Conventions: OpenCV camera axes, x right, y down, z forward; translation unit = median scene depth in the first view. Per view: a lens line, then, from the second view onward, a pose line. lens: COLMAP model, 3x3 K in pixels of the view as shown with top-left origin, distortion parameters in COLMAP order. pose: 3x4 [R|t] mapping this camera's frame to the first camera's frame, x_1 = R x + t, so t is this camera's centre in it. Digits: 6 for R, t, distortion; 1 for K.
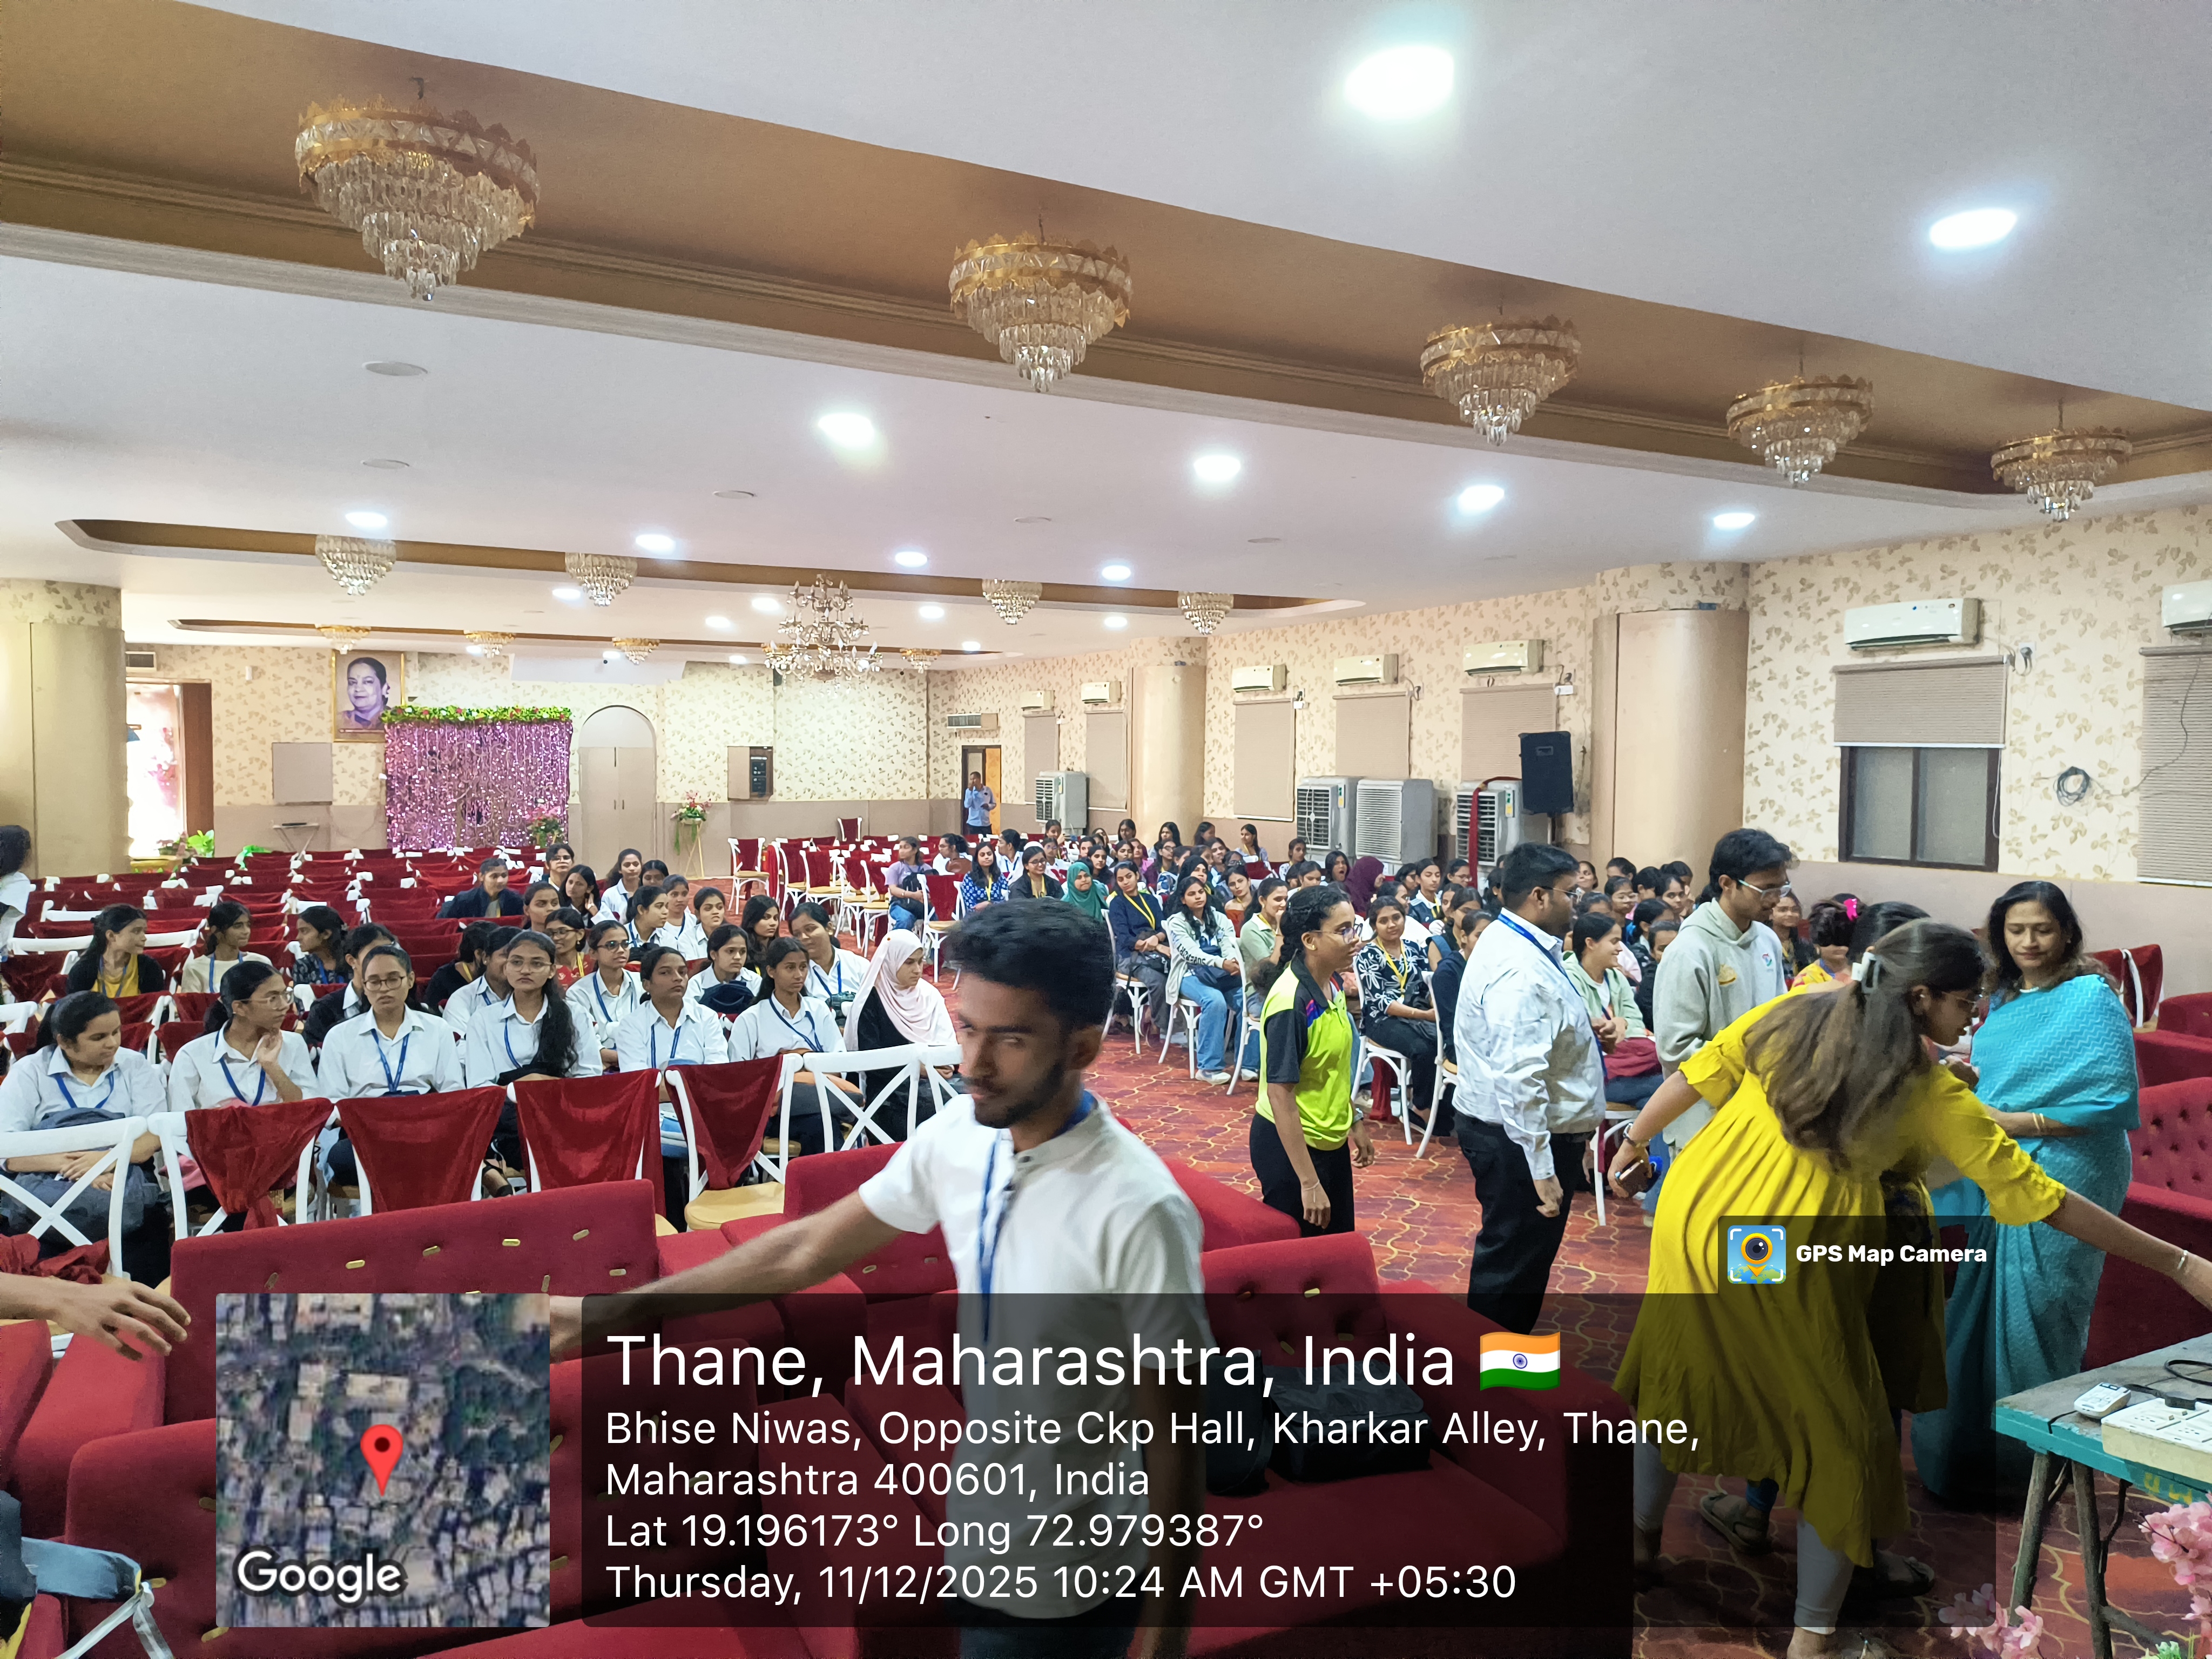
lens RADIAL K [[1495.2, 0, 1115.8], [0, 1495.2, 820.0], [0, 0, 1]] dist [0.077007, -0.125675]
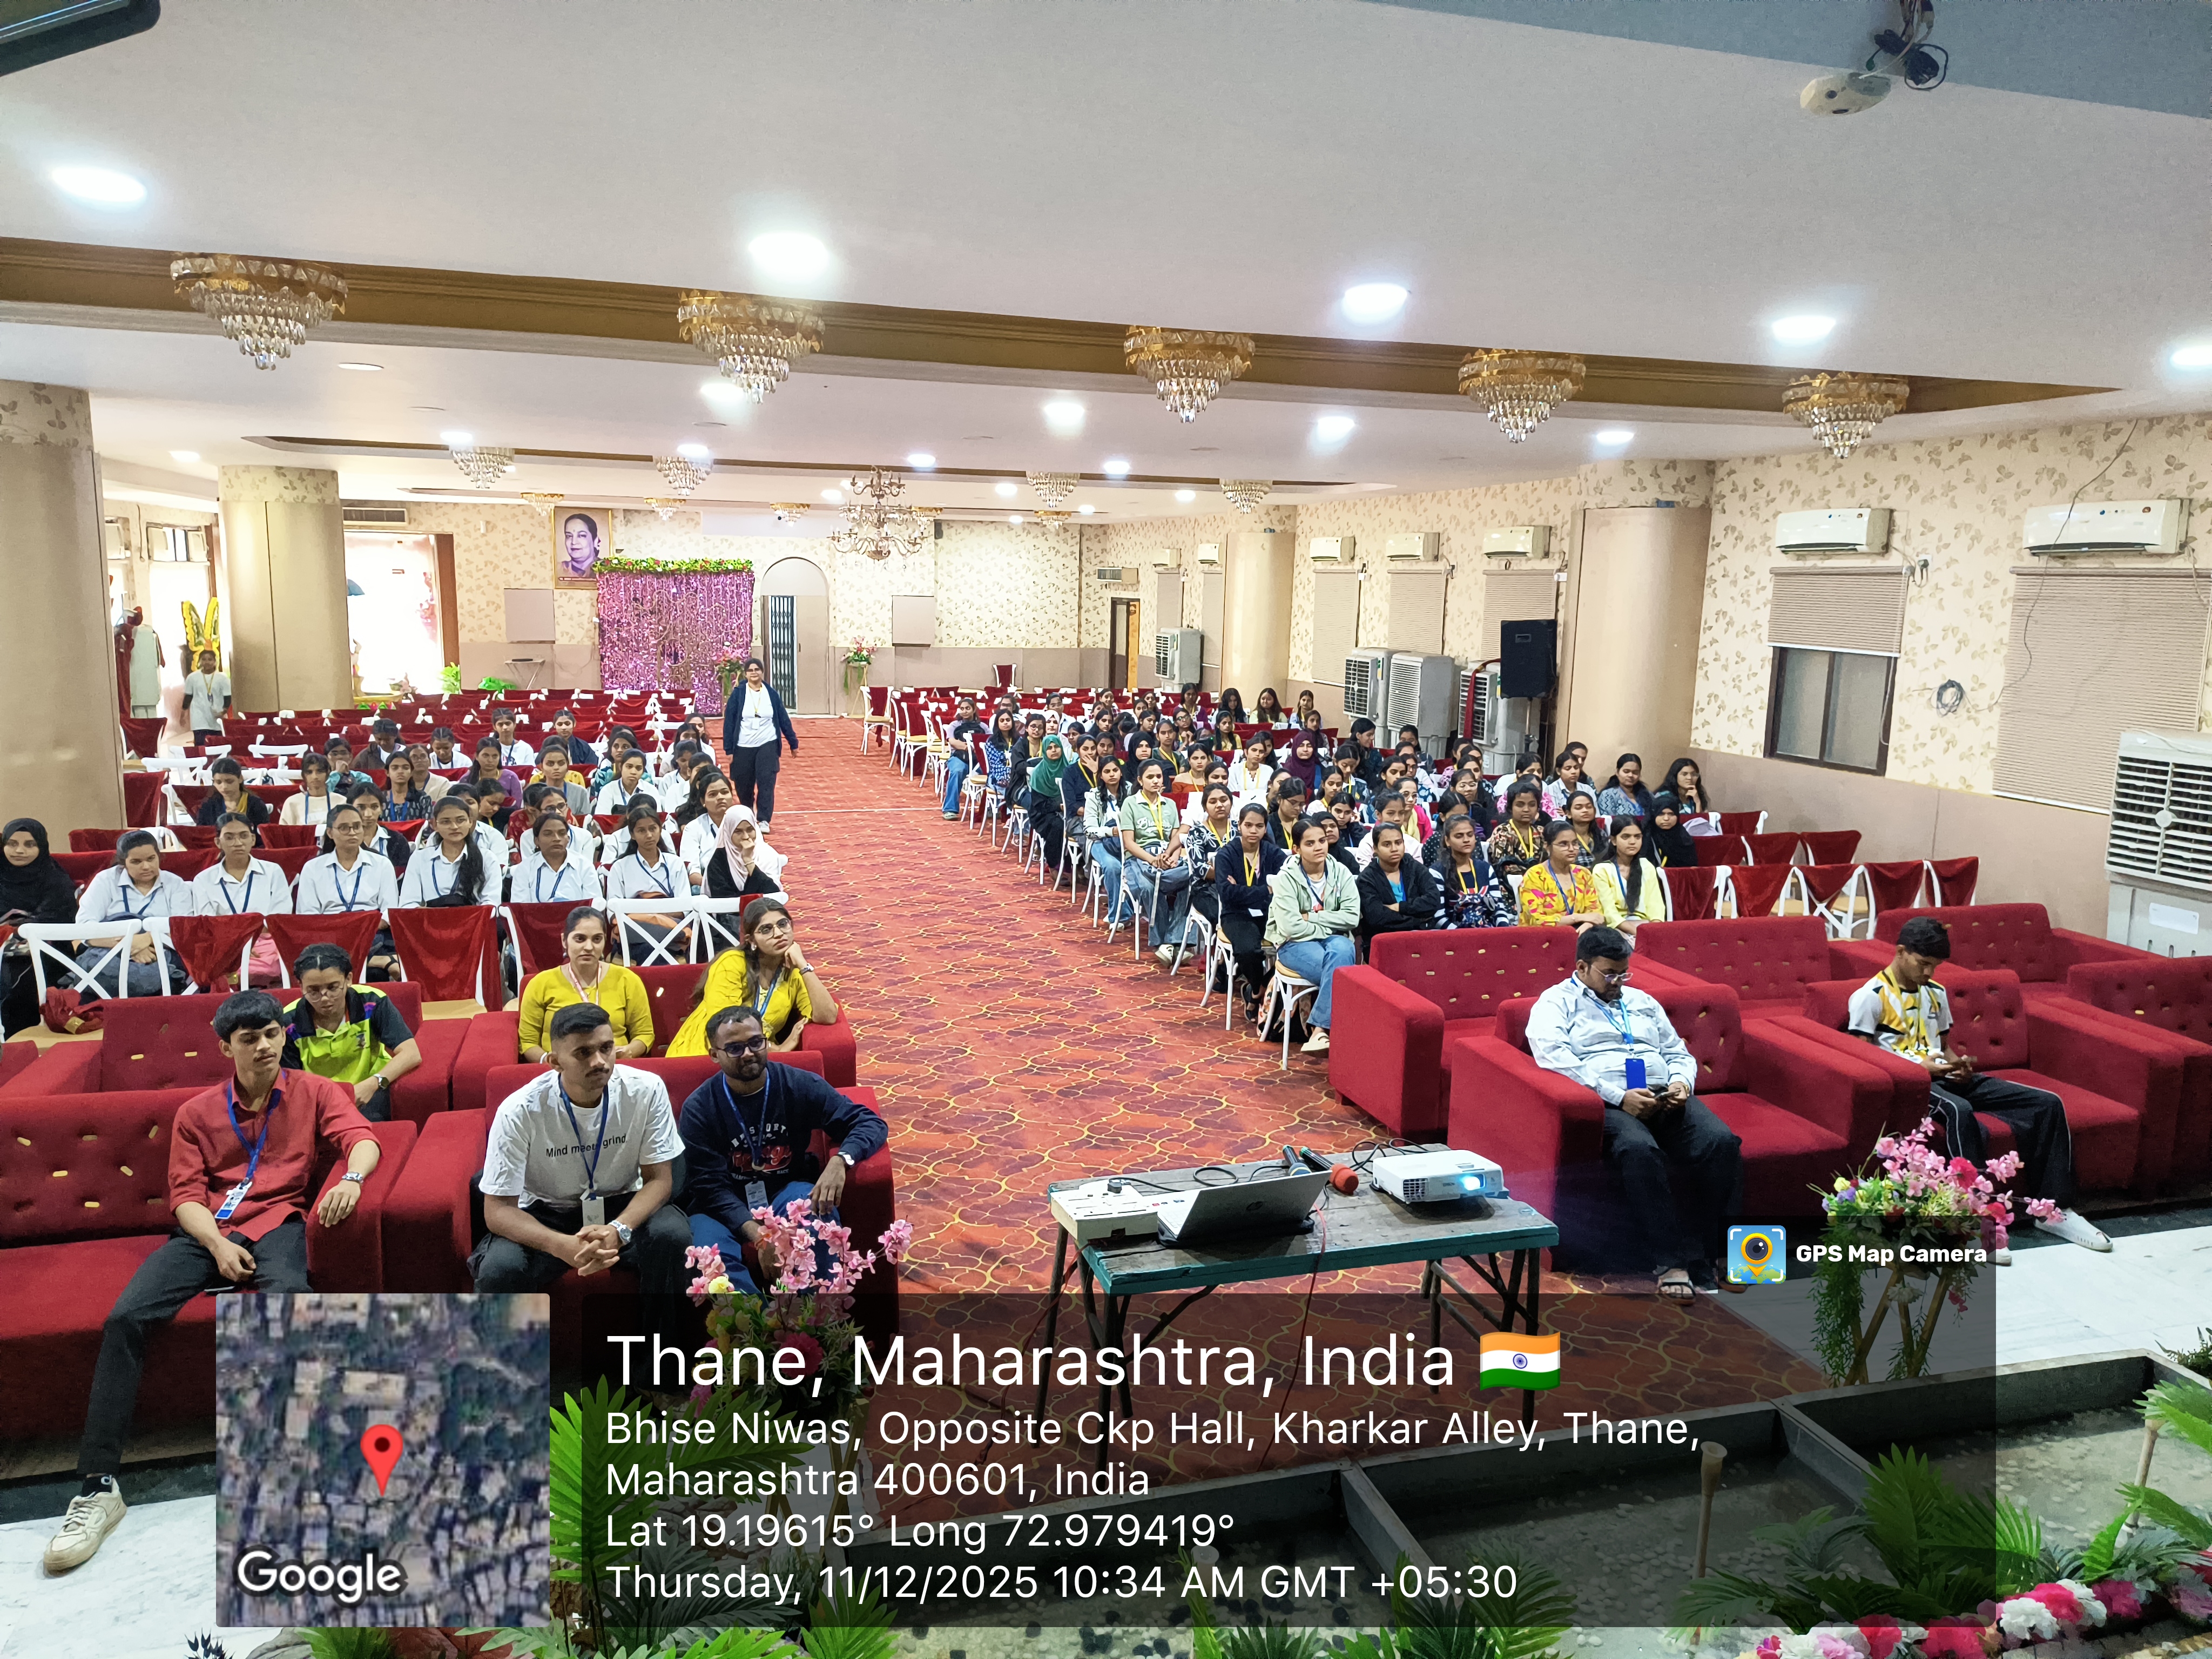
lens RADIAL K [[1498.6, 0, 1086.0], [0, 1498.6, 830.6], [0, 0, 1]] dist [0.054500, -0.094541]
pose [[0.979624, 0.047070, -0.195248, 0.184716], [-0.023206, 0.992165, 0.122759, -0.032174], [0.199496, -0.115727, 0.973041, -0.091842]]
